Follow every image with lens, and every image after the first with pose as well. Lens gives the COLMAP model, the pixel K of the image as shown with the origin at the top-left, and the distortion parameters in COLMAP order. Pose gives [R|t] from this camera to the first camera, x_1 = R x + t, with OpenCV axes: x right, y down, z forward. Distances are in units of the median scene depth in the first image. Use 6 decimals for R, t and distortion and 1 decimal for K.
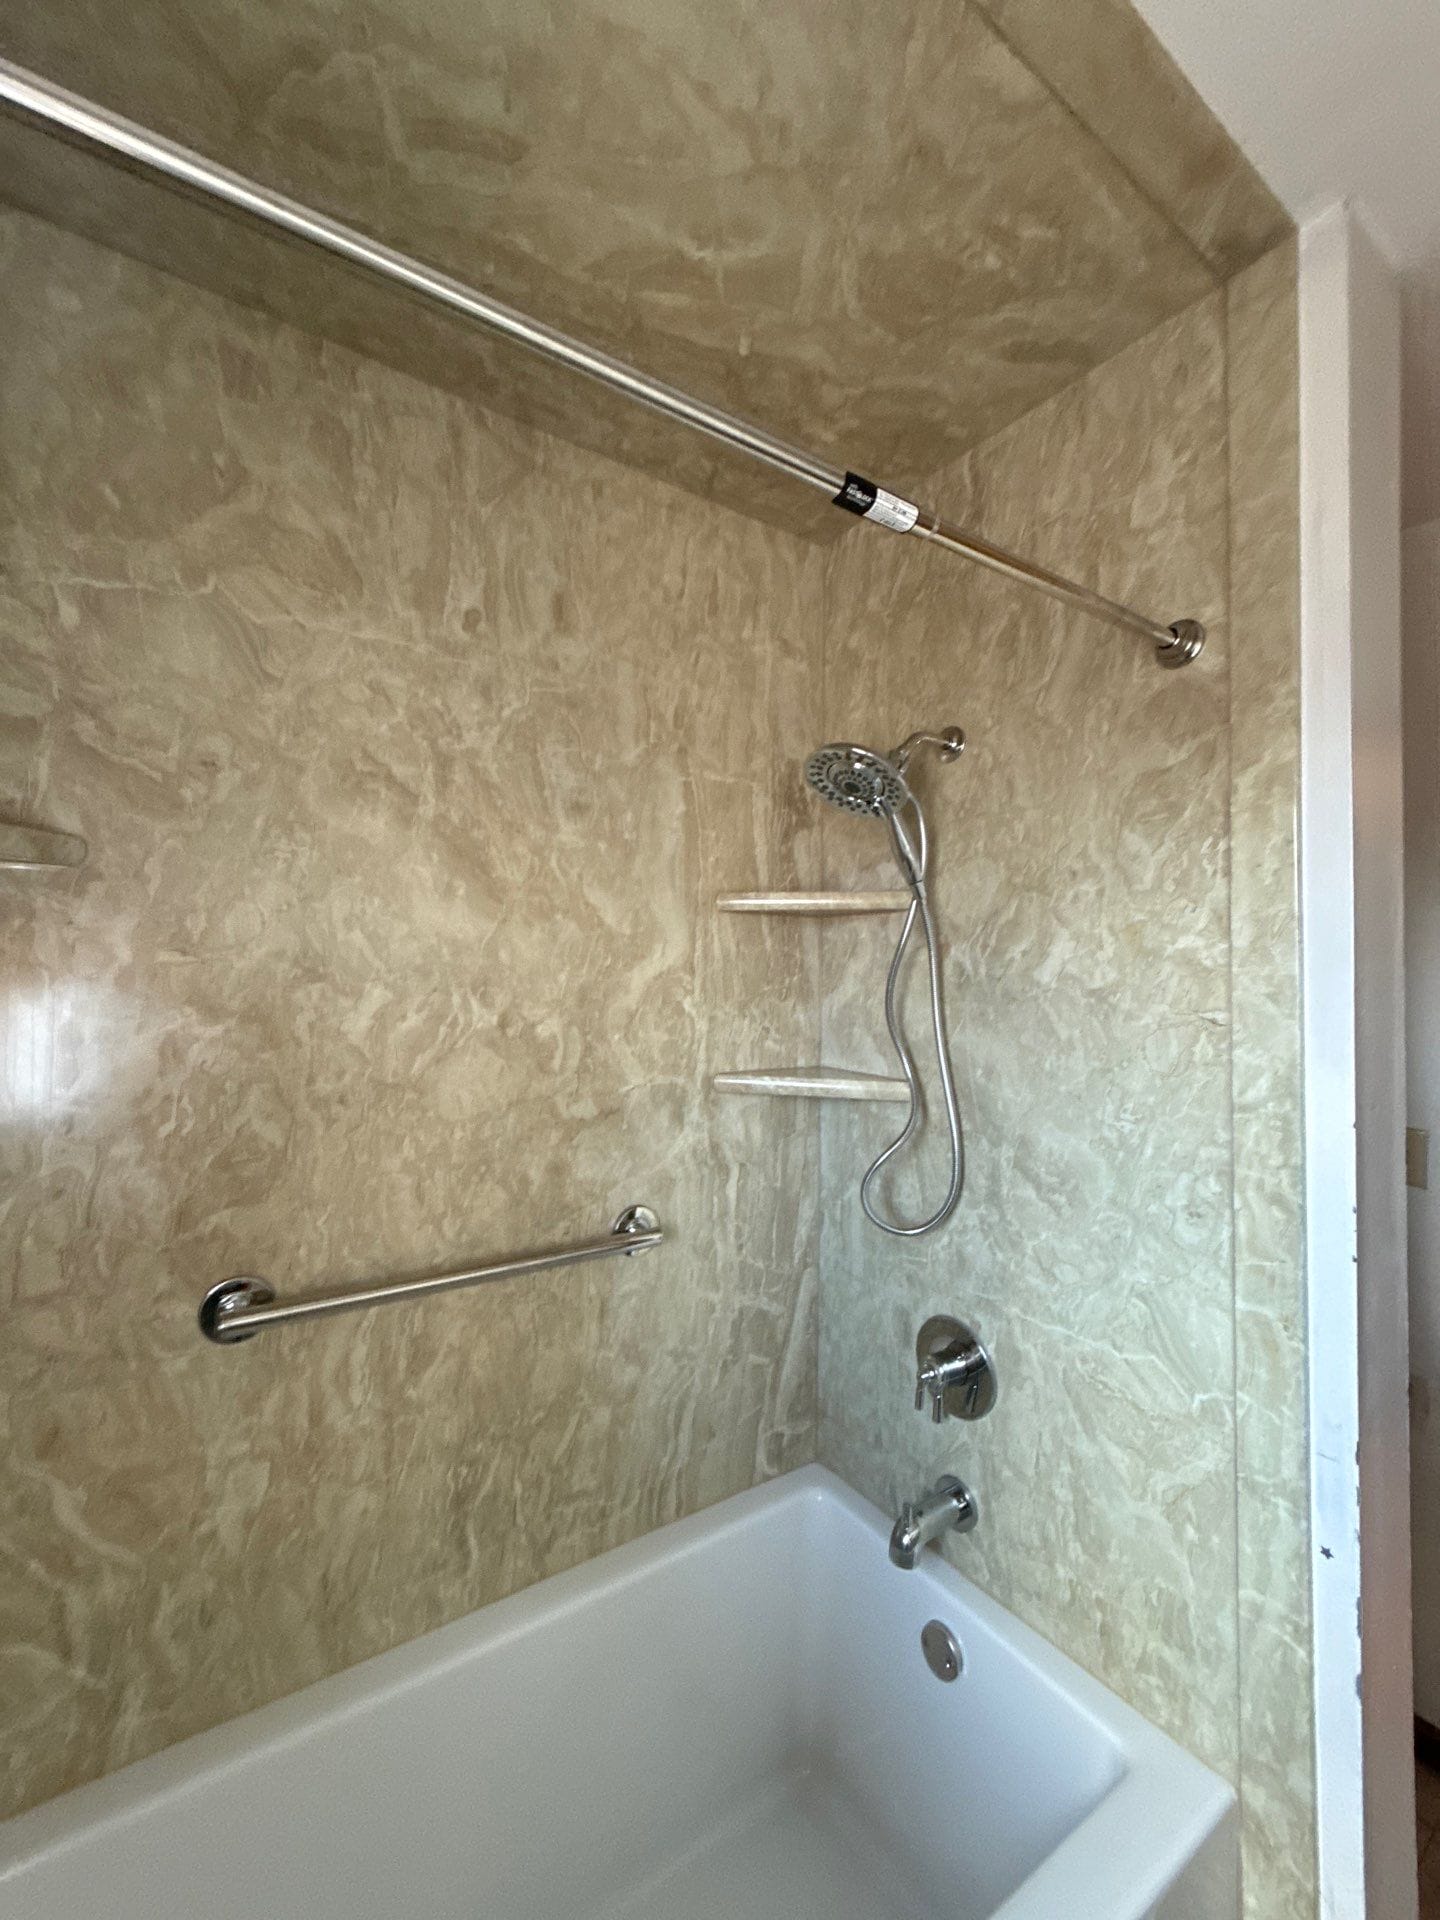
lens RADIAL K [[765.3, 0, 721.8], [0, 765.3, 959.6], [0, 0, 1]] dist [-0.001024, 0.000114]
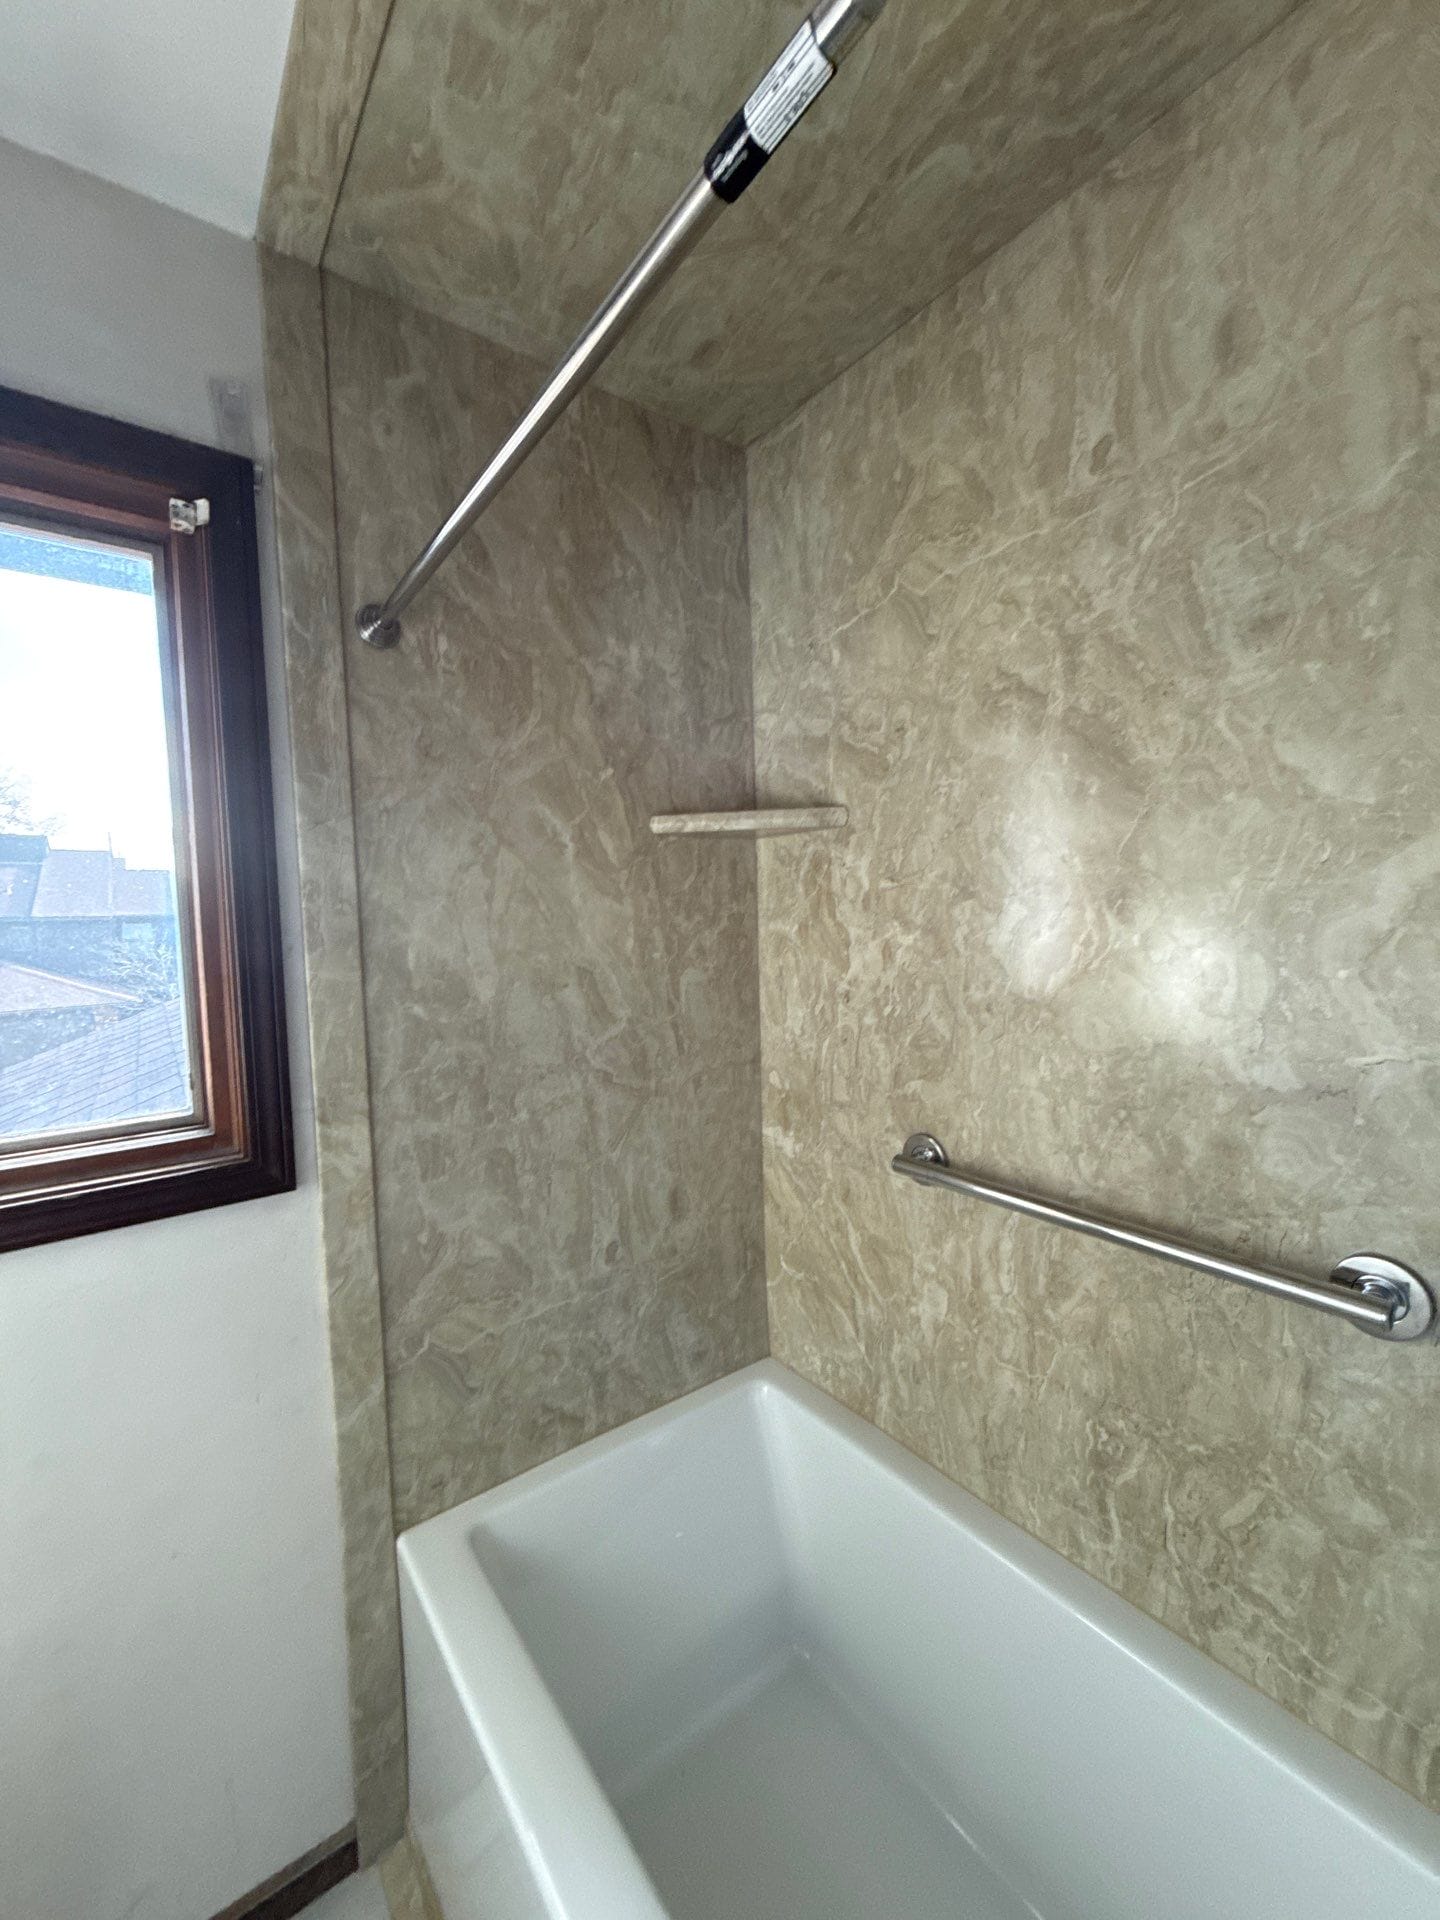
lens RADIAL K [[765.3, 0, 722.4], [0, 765.3, 960.3], [0, 0, 1]] dist [-0.001024, 0.000114]
pose [[0.053118, 0.053933, -0.997131, 0.531401], [0.051685, 0.997054, 0.056682, 0.033940], [0.997250, -0.054548, 0.050174, 0.553159]]
